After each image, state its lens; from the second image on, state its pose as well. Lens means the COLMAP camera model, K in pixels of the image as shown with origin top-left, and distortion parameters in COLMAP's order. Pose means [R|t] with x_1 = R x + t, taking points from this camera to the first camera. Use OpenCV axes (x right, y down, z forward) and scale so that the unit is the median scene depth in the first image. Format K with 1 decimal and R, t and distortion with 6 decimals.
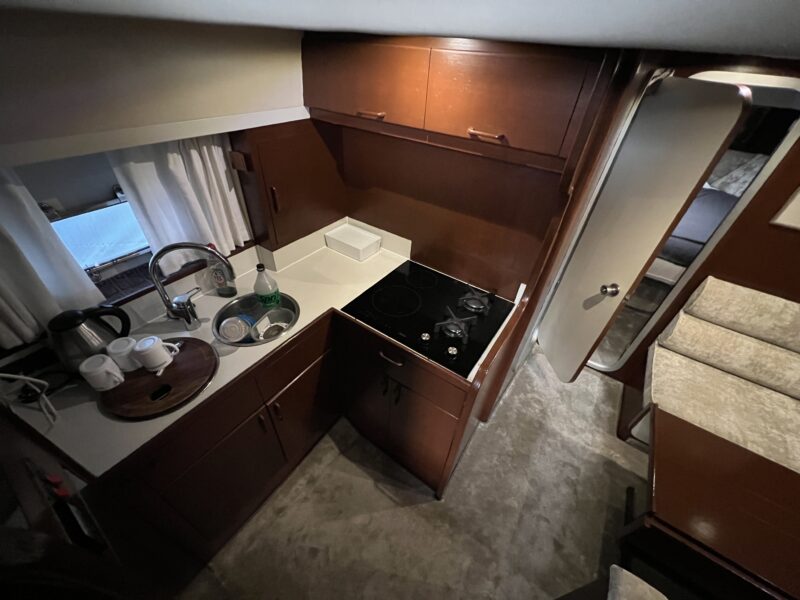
lens RADIAL K [[318.6, 0, 398.9], [0, 318.6, 300.2], [0, 0, 1]] dist [0.001206, 0.000349]
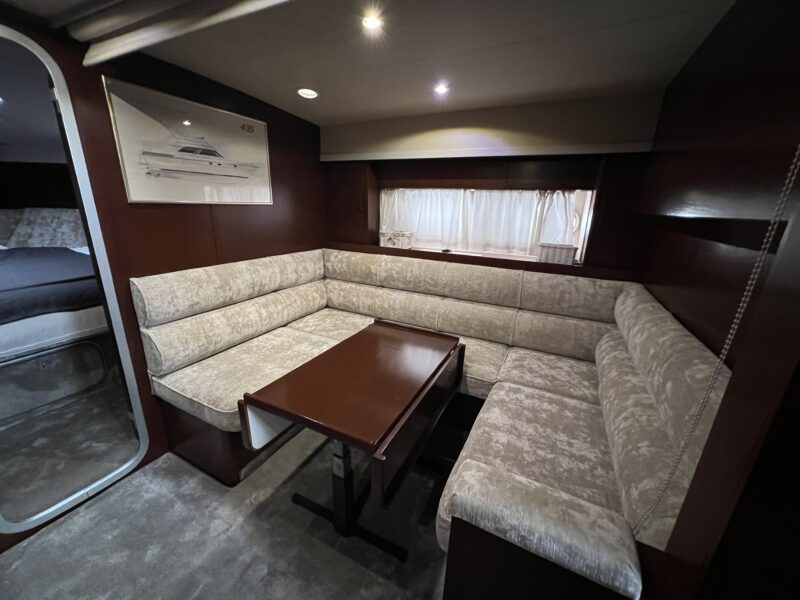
lens RADIAL K [[318.6, 0, 397.1], [0, 318.6, 299.1], [0, 0, 1]] dist [0.001206, 0.000349]
pose [[-0.132521, -0.340852, 0.930730, 0.087801], [0.597658, 0.721626, 0.349371, 0.083647], [-0.790723, 0.602557, 0.108082, 0.376422]]
